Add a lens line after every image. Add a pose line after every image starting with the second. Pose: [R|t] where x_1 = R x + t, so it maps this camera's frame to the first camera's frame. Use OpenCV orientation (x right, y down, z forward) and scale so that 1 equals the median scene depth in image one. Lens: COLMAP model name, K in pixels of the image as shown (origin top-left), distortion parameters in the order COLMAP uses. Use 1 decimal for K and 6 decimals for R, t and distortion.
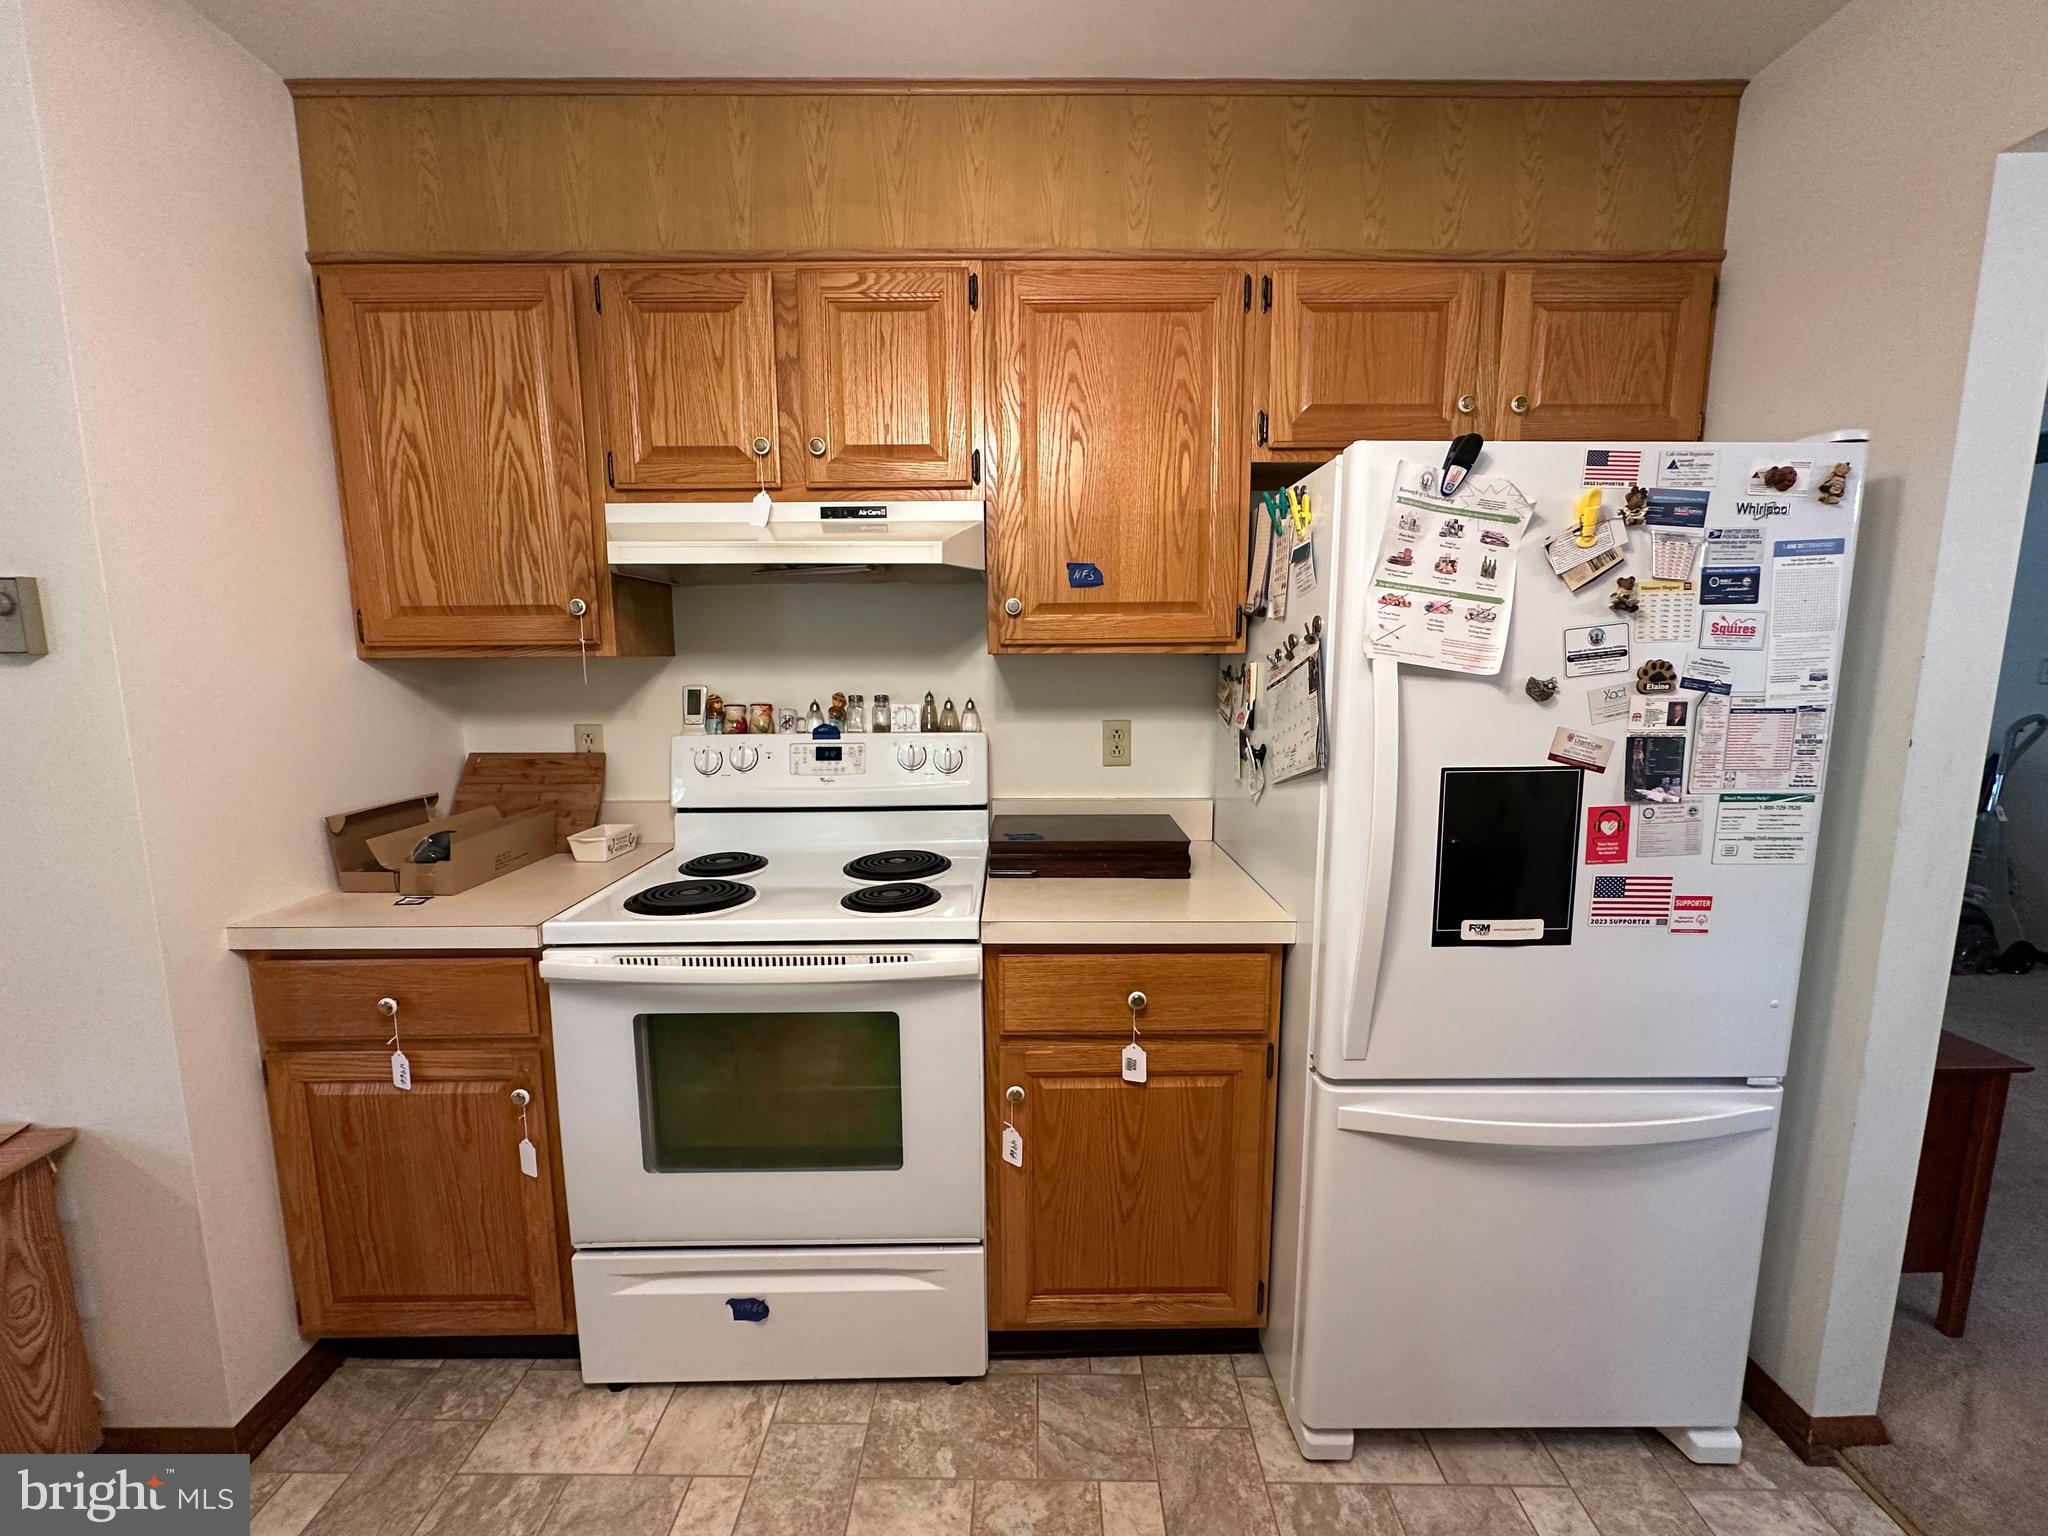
lens RADIAL K [[813.5, 0, 1026.2], [0, 813.5, 762.4], [0, 0, 1]] dist [-0.000323, 0.000257]
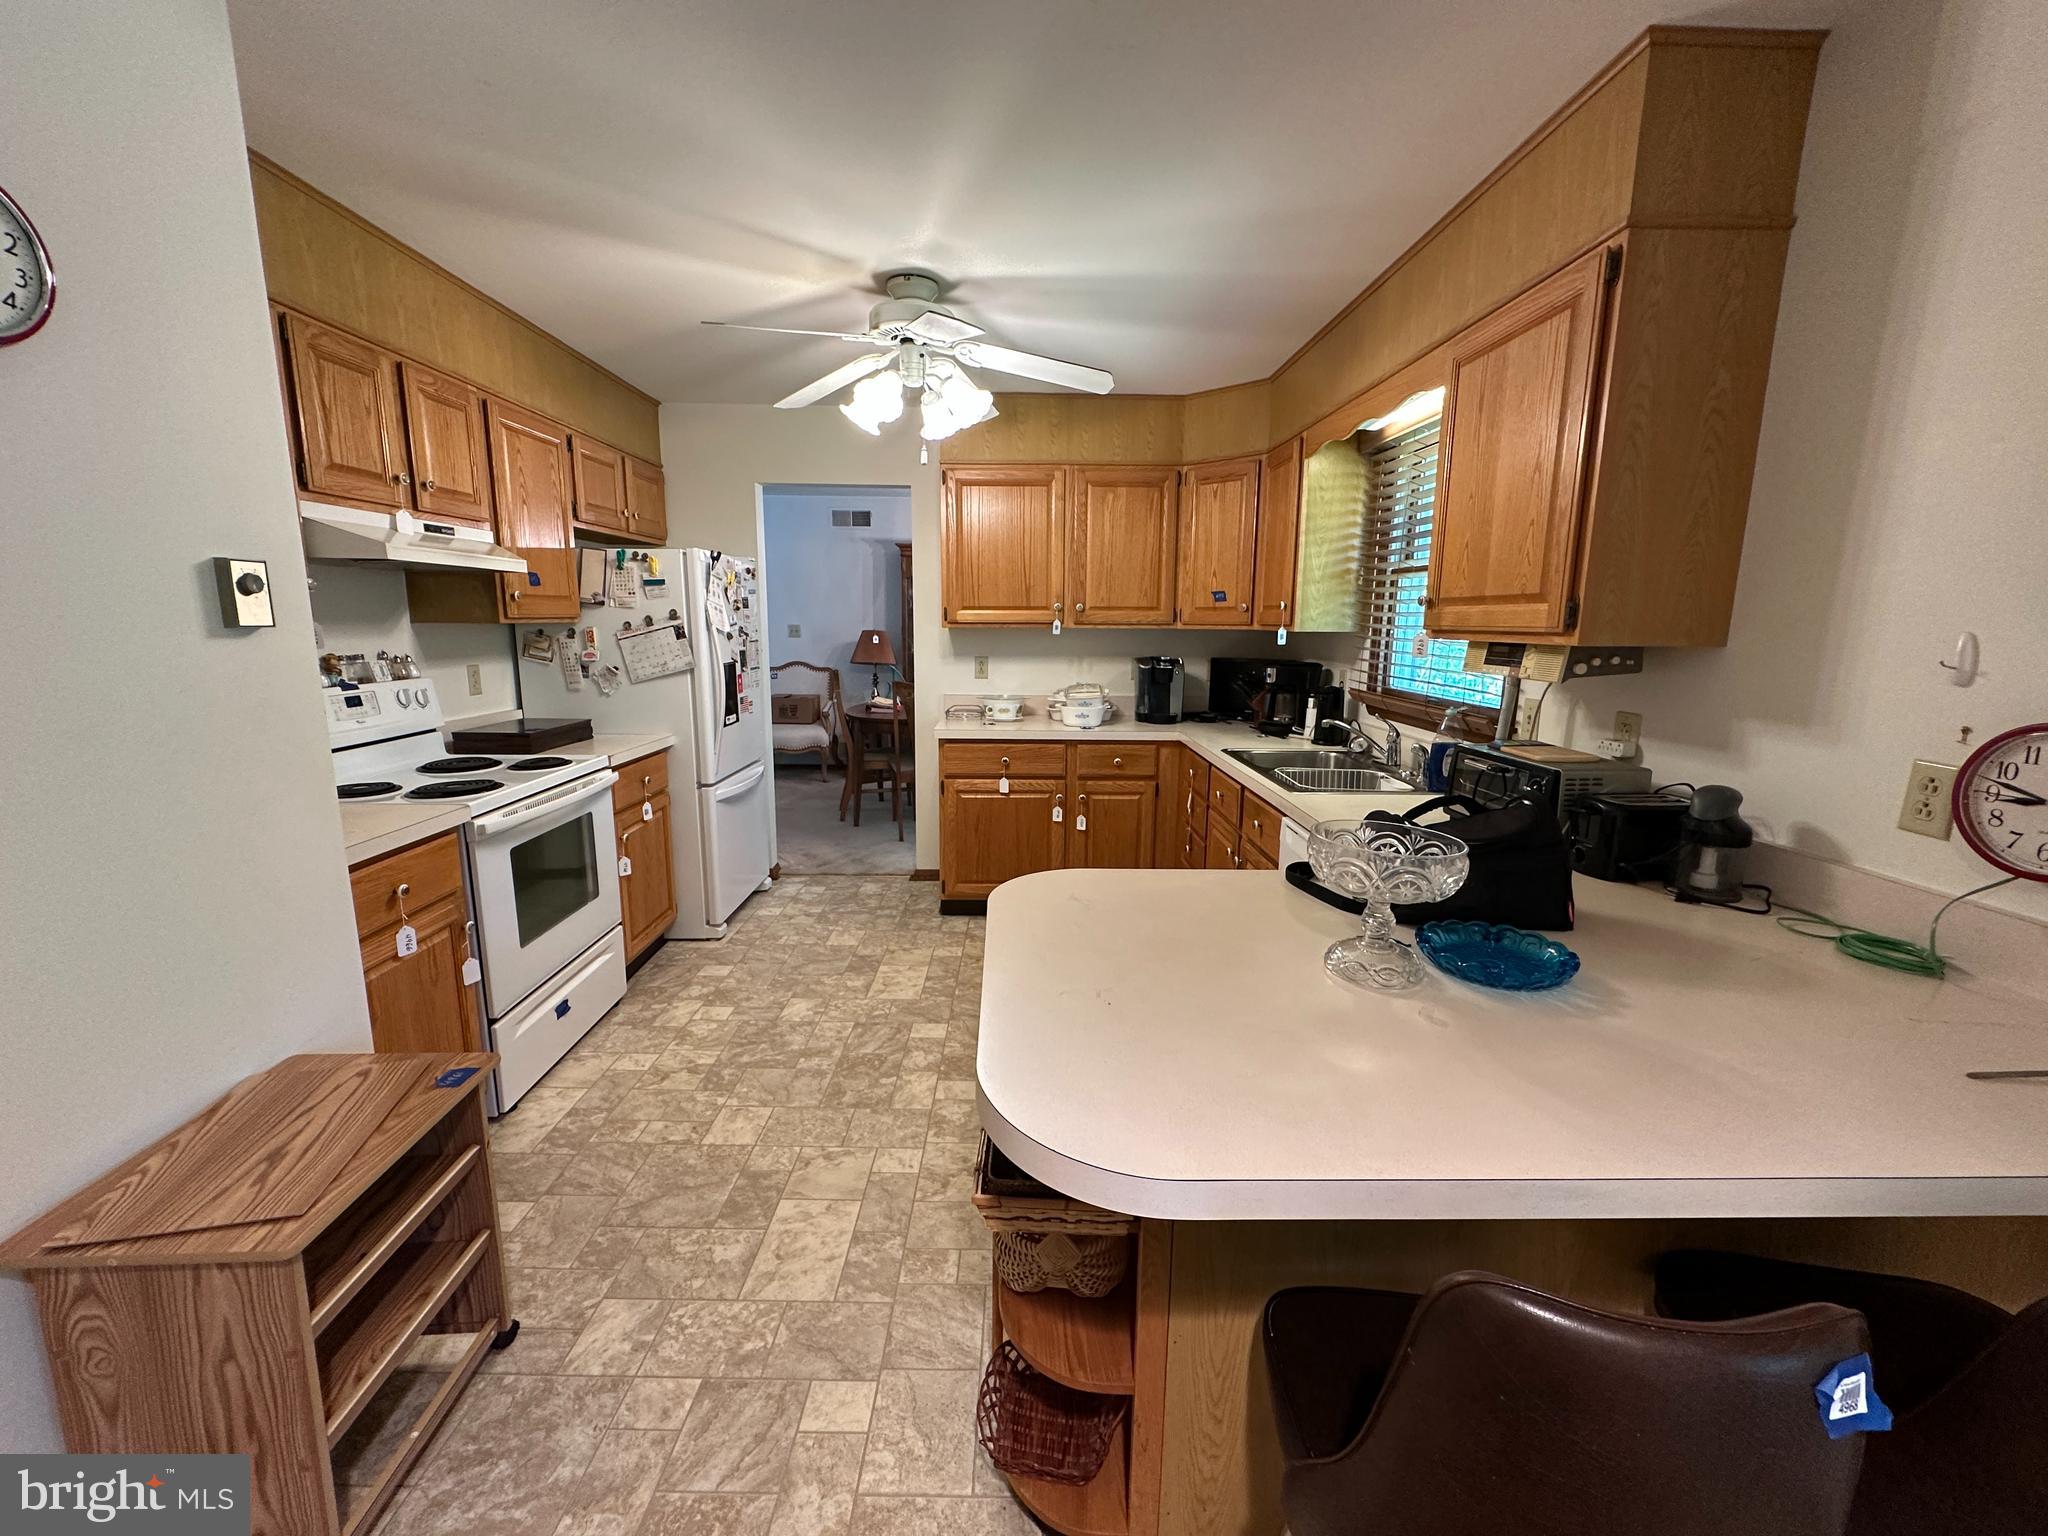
lens RADIAL K [[813.5, 0, 1027.9], [0, 813.5, 765.1], [0, 0, 1]] dist [-0.000323, 0.000257]
pose [[-0.012589, -0.172822, 0.984873, -1.936659], [0.123144, 0.977185, 0.173047, -0.005639], [-0.992309, 0.123459, 0.008981, -0.052075]]
